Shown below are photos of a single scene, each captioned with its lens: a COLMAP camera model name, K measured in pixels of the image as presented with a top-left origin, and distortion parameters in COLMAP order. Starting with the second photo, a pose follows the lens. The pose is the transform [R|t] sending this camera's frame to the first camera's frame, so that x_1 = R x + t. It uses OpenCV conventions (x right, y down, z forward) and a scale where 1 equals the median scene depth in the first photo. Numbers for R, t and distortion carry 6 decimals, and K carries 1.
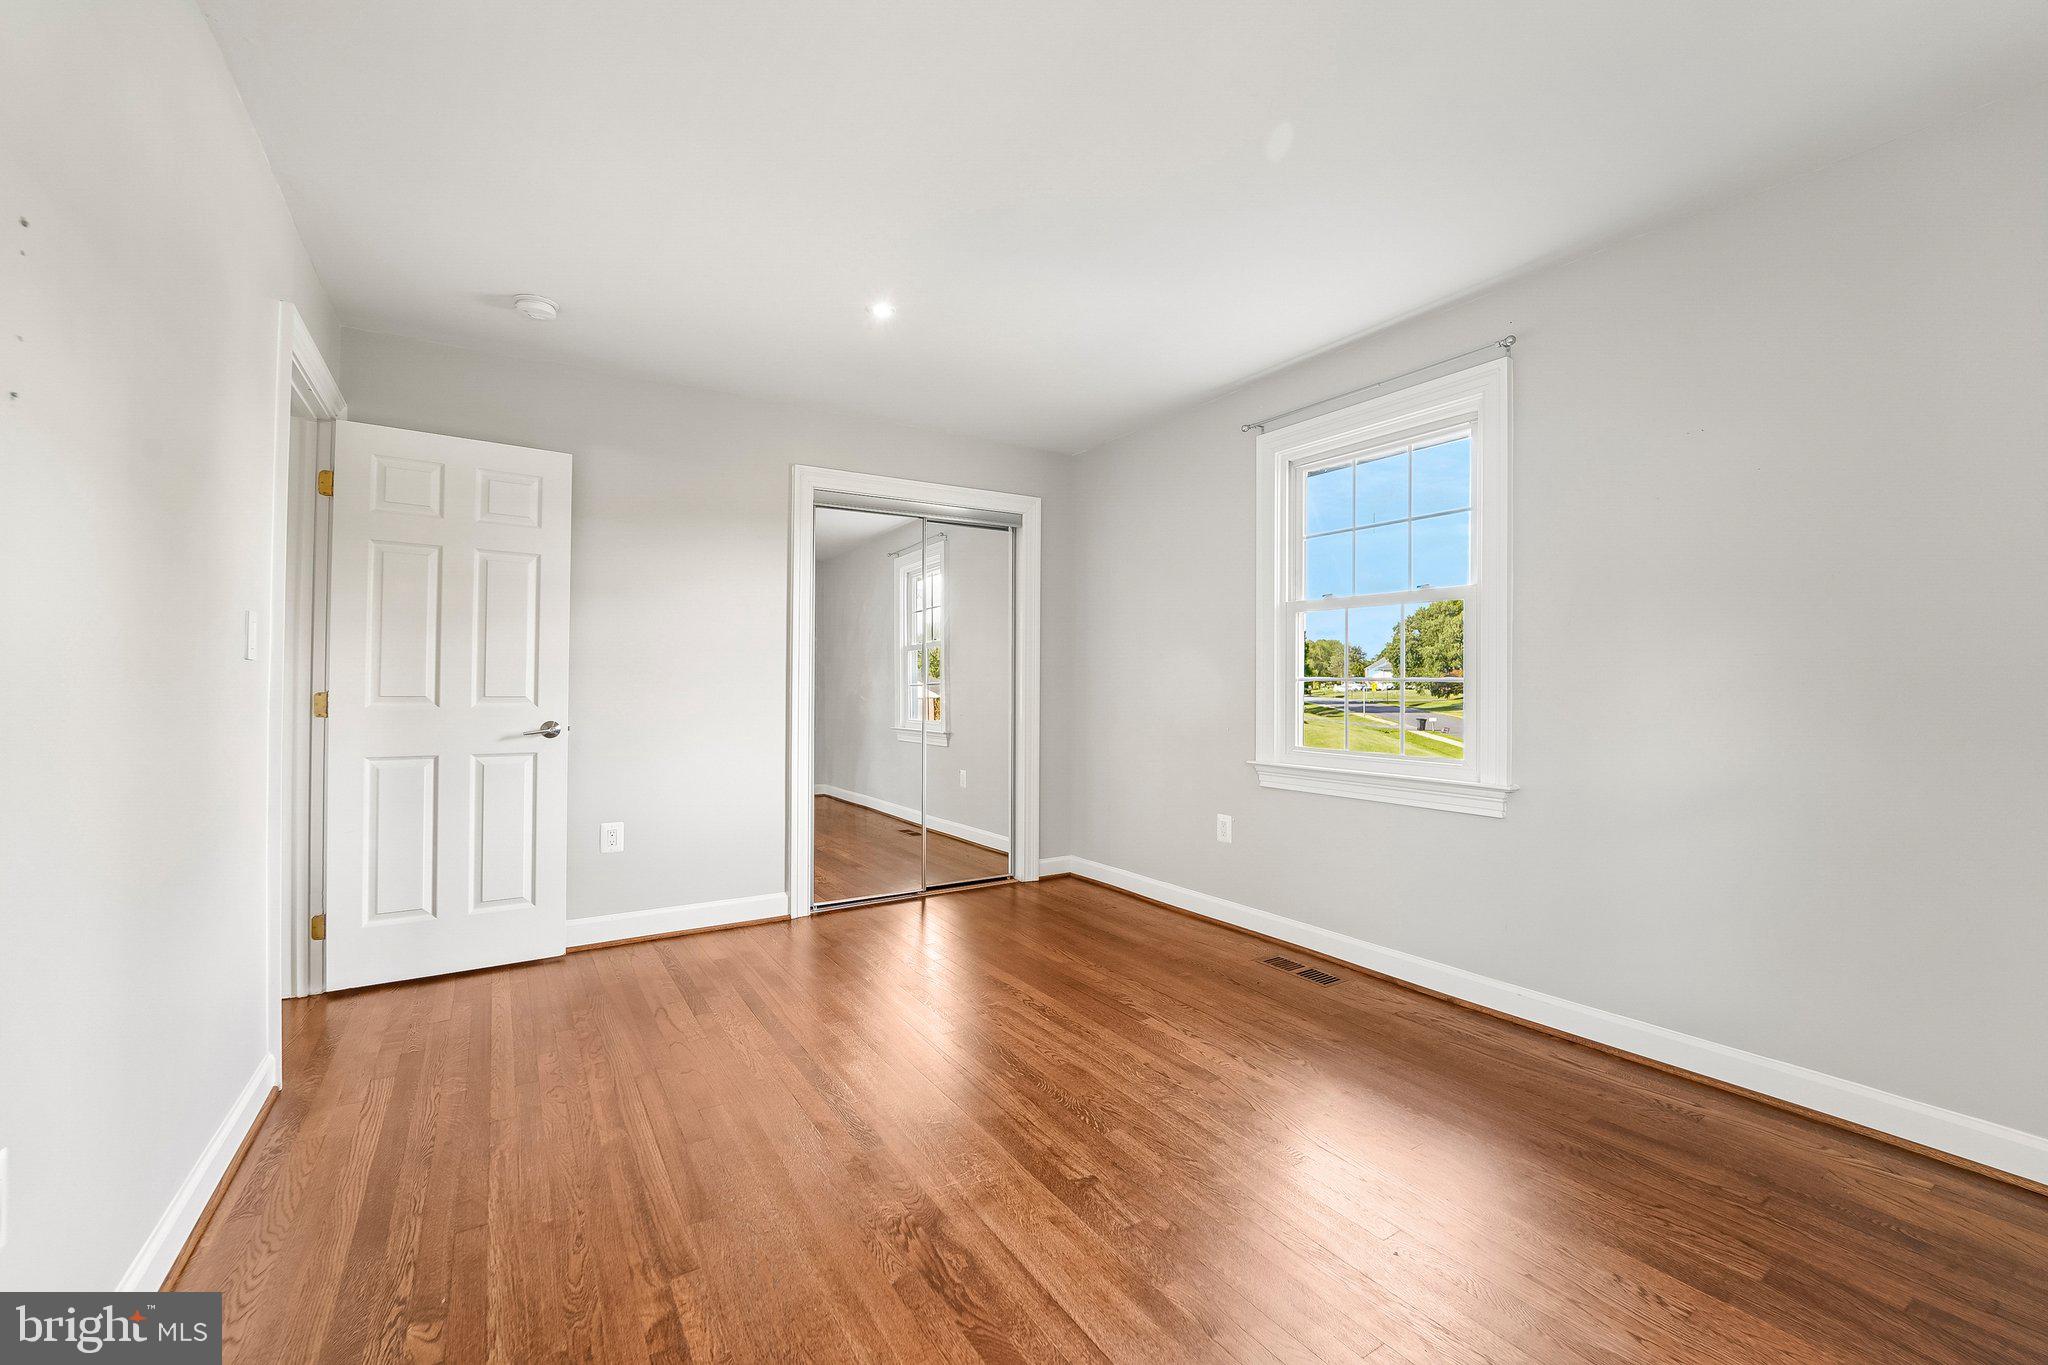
lens RADIAL K [[835.5, 0, 1031.3], [0, 835.5, 678.6], [0, 0, 1]] dist [-0.021336, 0.000005]
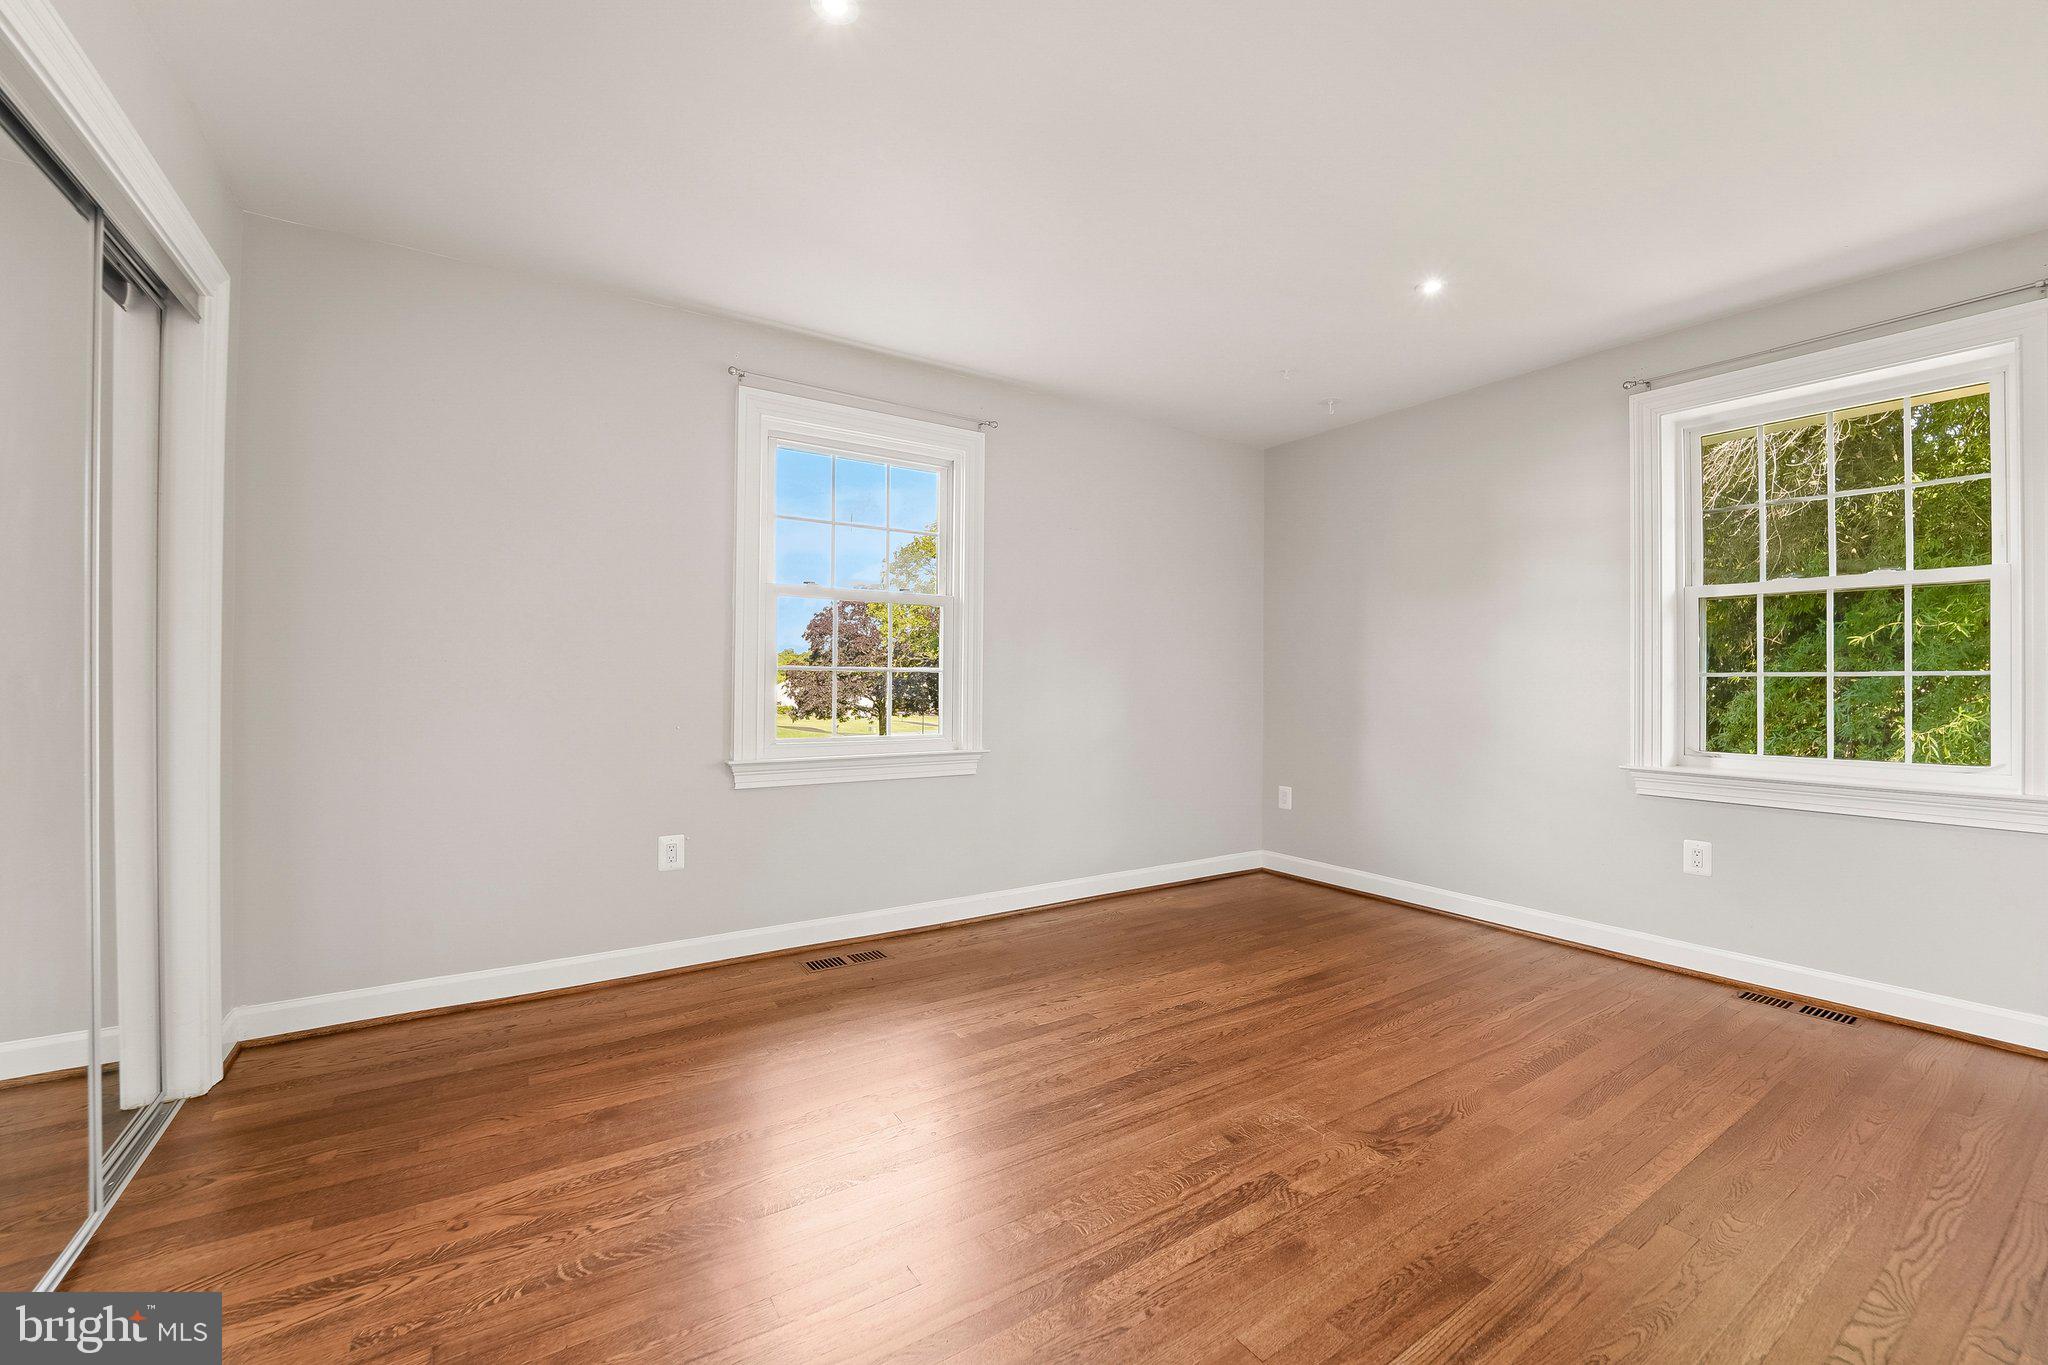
lens RADIAL K [[835.5, 0, 1031.3], [0, 835.5, 678.6], [0, 0, 1]] dist [-0.021336, 0.000005]
pose [[-0.020058, -0.003739, 0.999792, -0.735894], [-0.017369, 0.999843, 0.003391, 0.005054], [-0.999648, -0.017297, -0.020119, 0.867035]]
